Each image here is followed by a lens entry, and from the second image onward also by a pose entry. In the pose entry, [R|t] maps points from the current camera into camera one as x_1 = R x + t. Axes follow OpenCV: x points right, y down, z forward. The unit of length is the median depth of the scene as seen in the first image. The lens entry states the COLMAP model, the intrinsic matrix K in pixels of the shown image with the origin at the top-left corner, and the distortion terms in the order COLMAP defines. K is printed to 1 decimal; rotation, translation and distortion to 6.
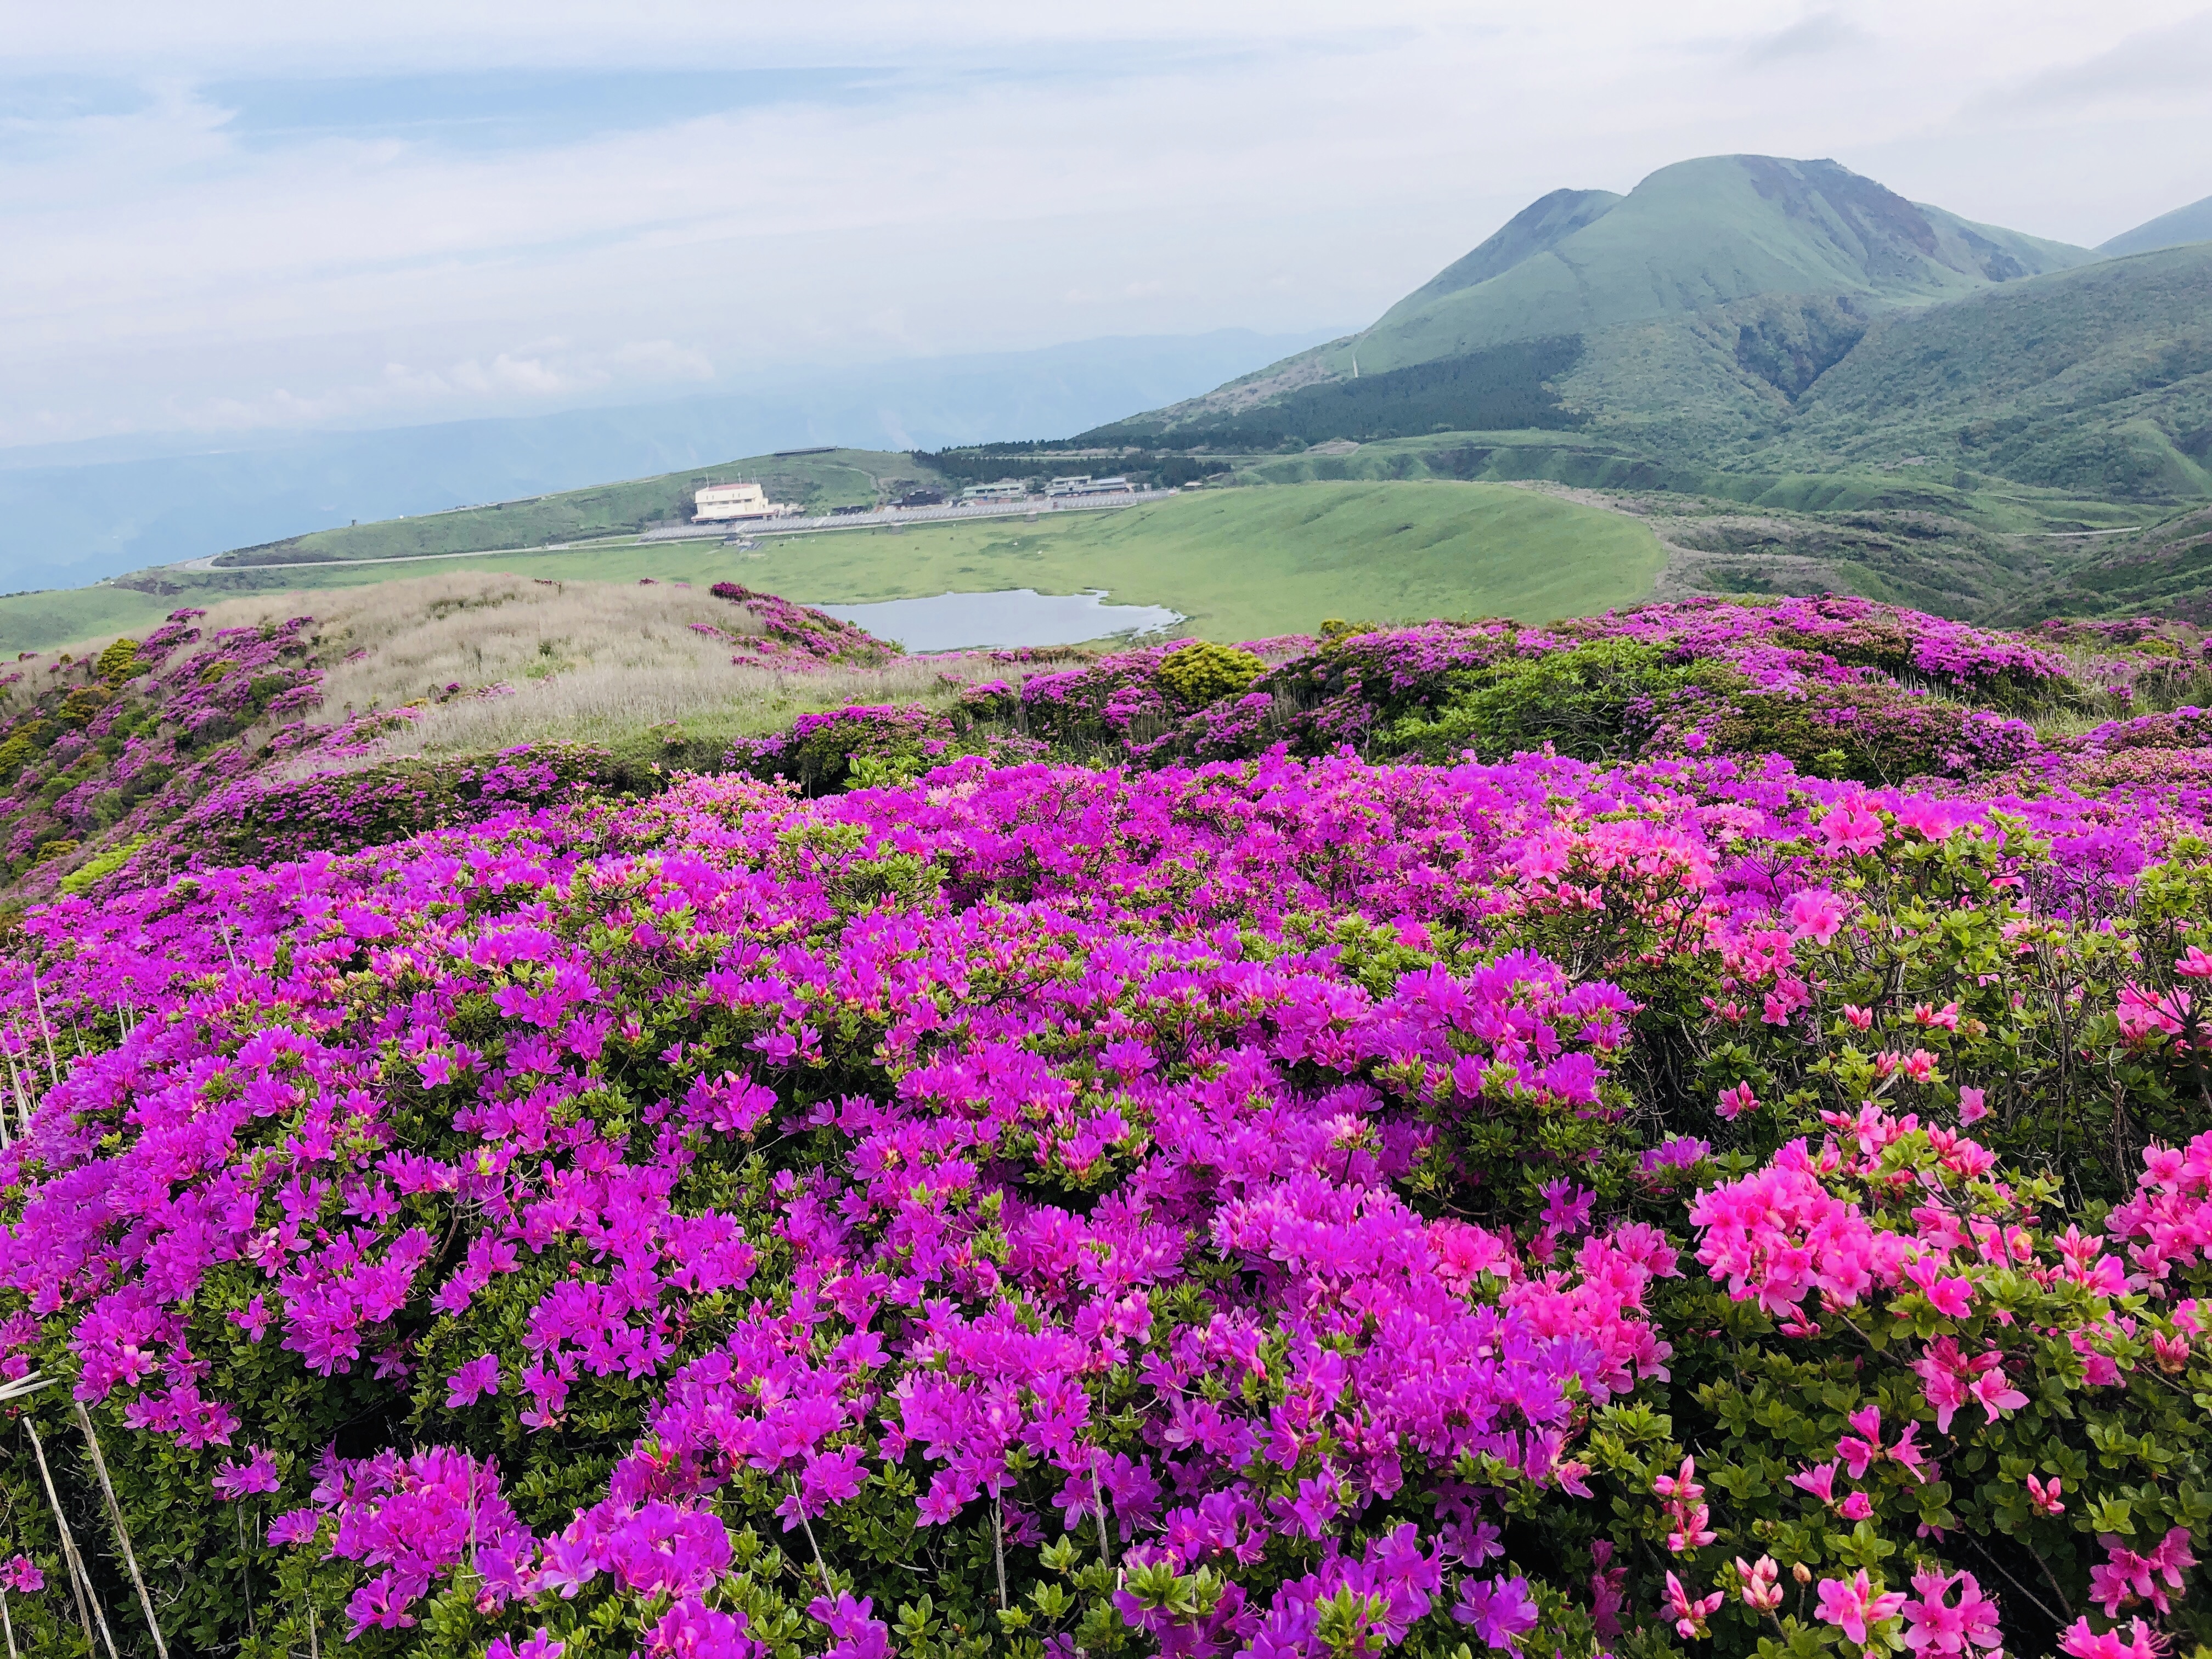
lens RADIAL K [[1804.5, 0, 1105.3], [0, 1804.5, 824.4], [0, 0, 1]] dist [0.010479, -0.003062]
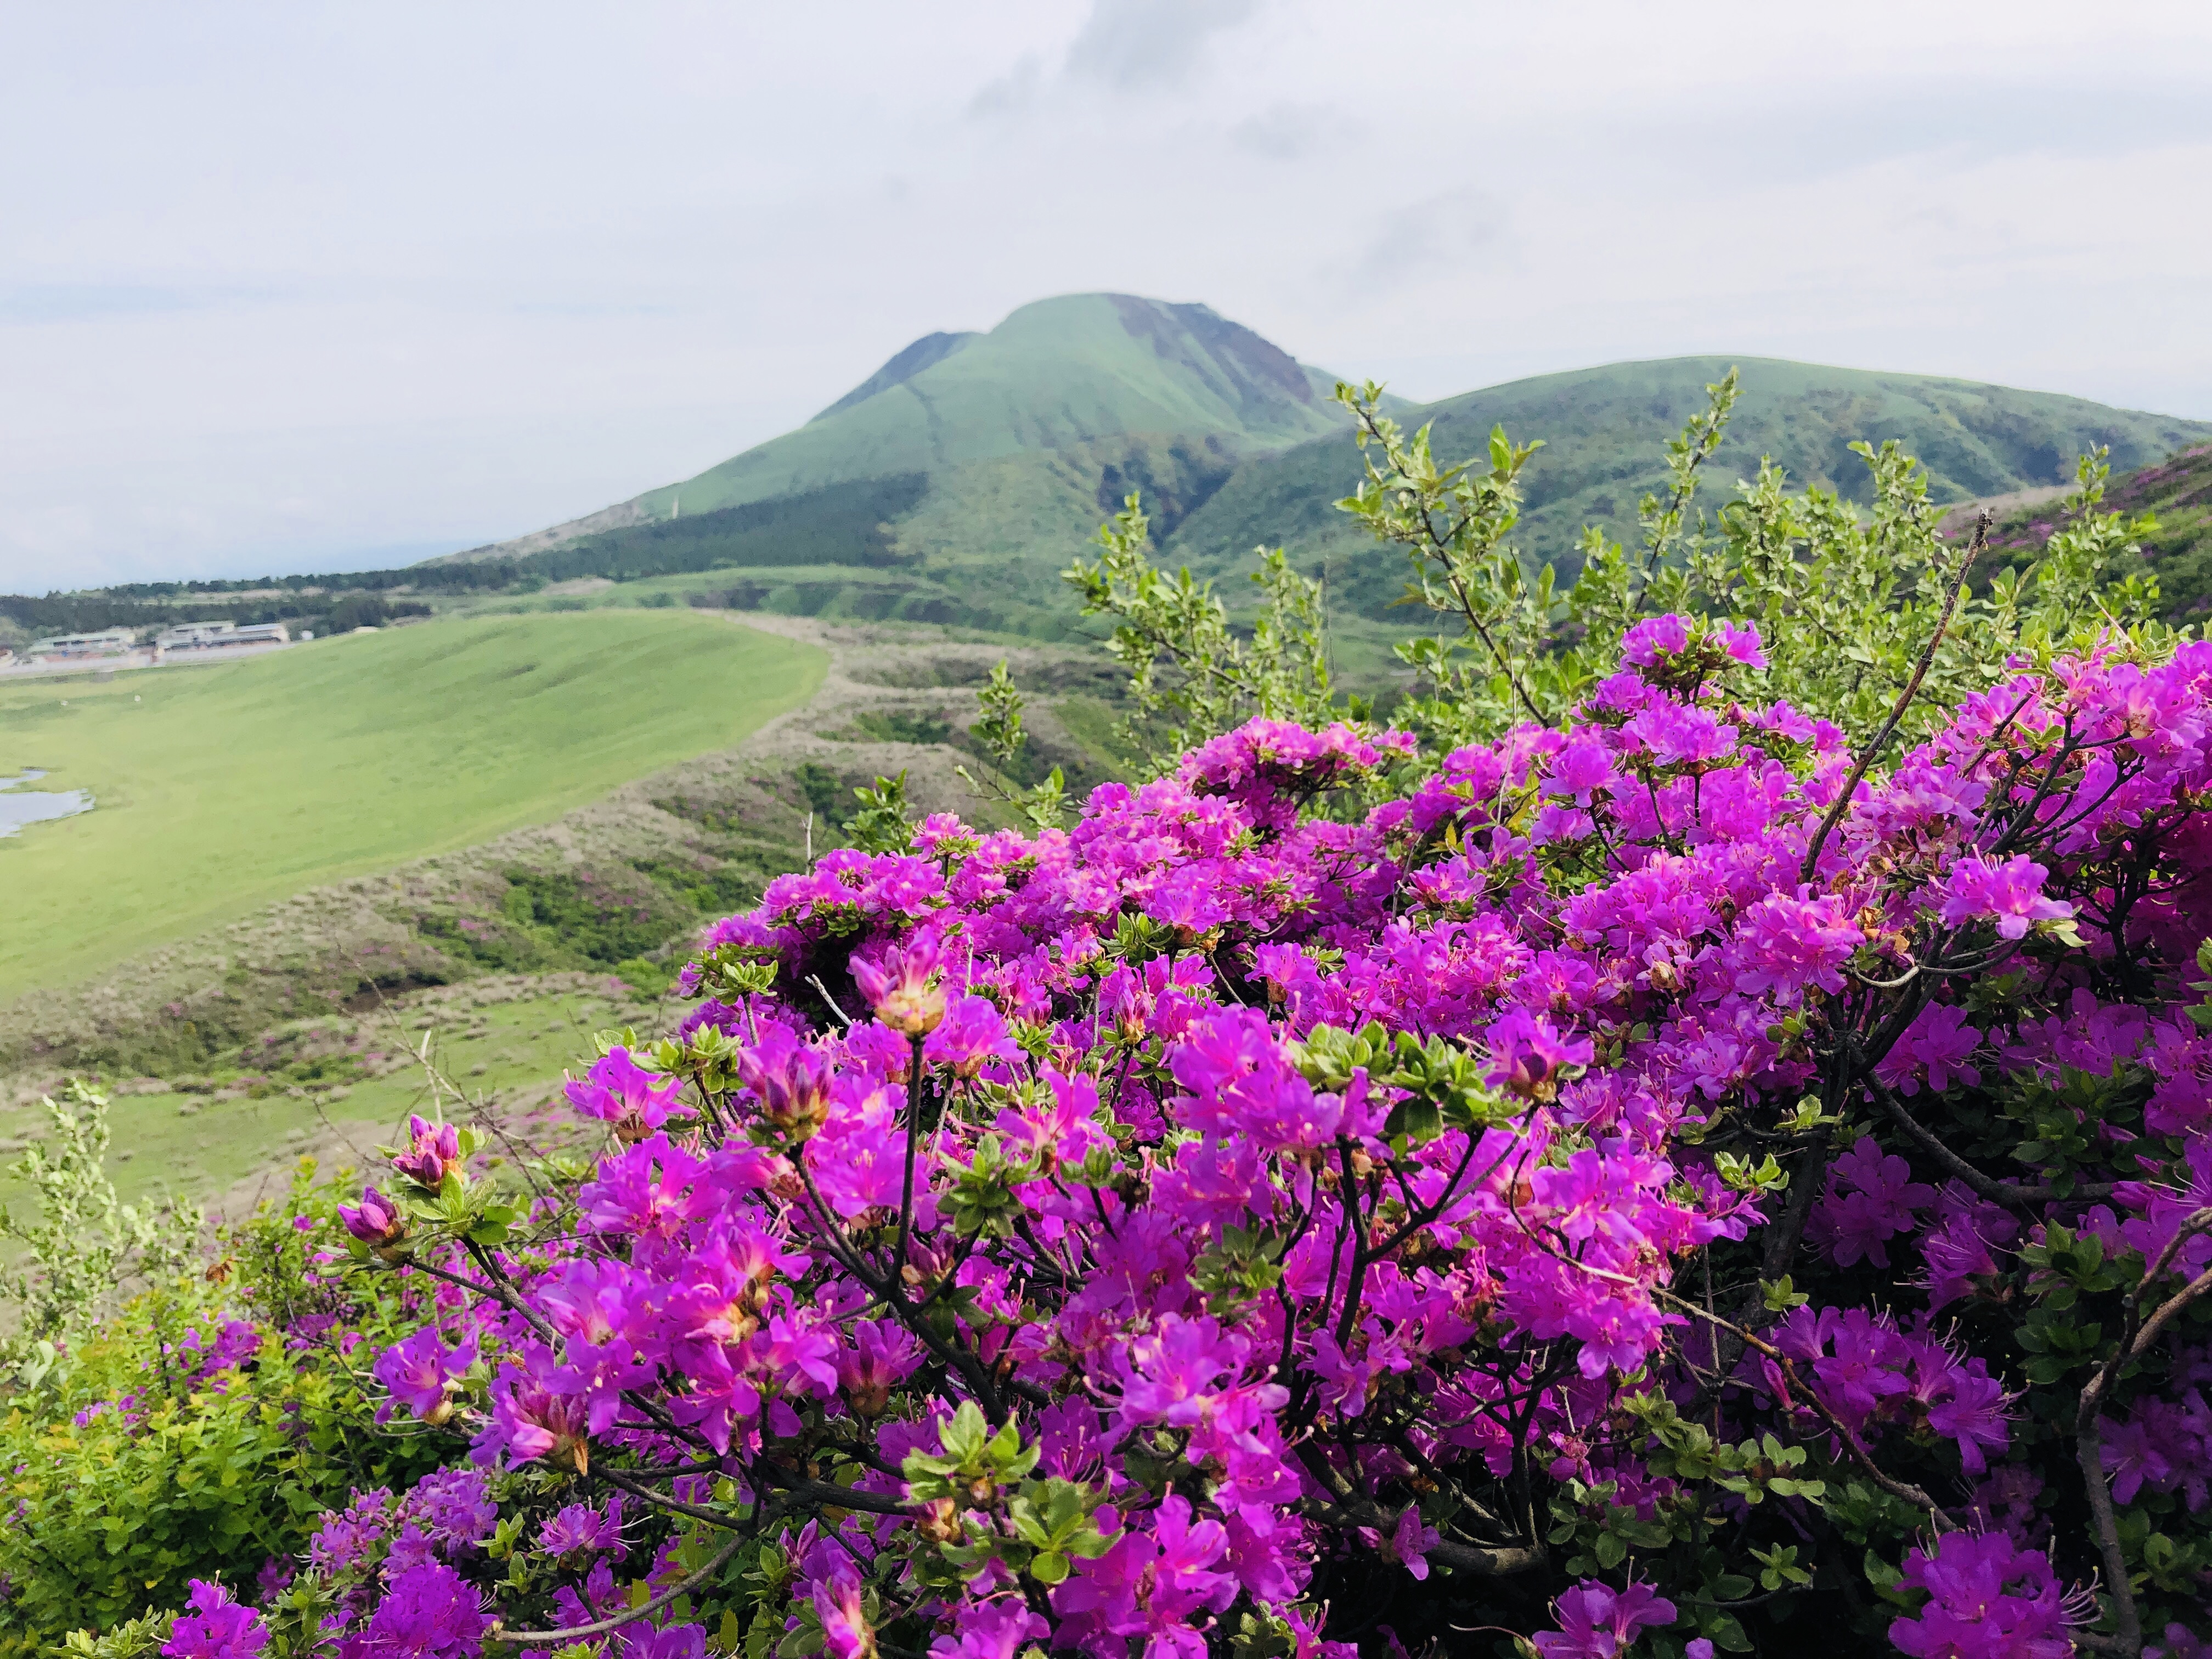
lens RADIAL K [[1807.6, 0, 1107.1], [0, 1807.6, 832.6], [0, 0, 1]] dist [0.000336, -0.004262]
pose [[0.964150, -0.031315, 0.263502, 0.118829], [0.057389, 0.994119, -0.091840, -0.016337], [-0.259076, 0.103670, 0.960277, 0.175875]]
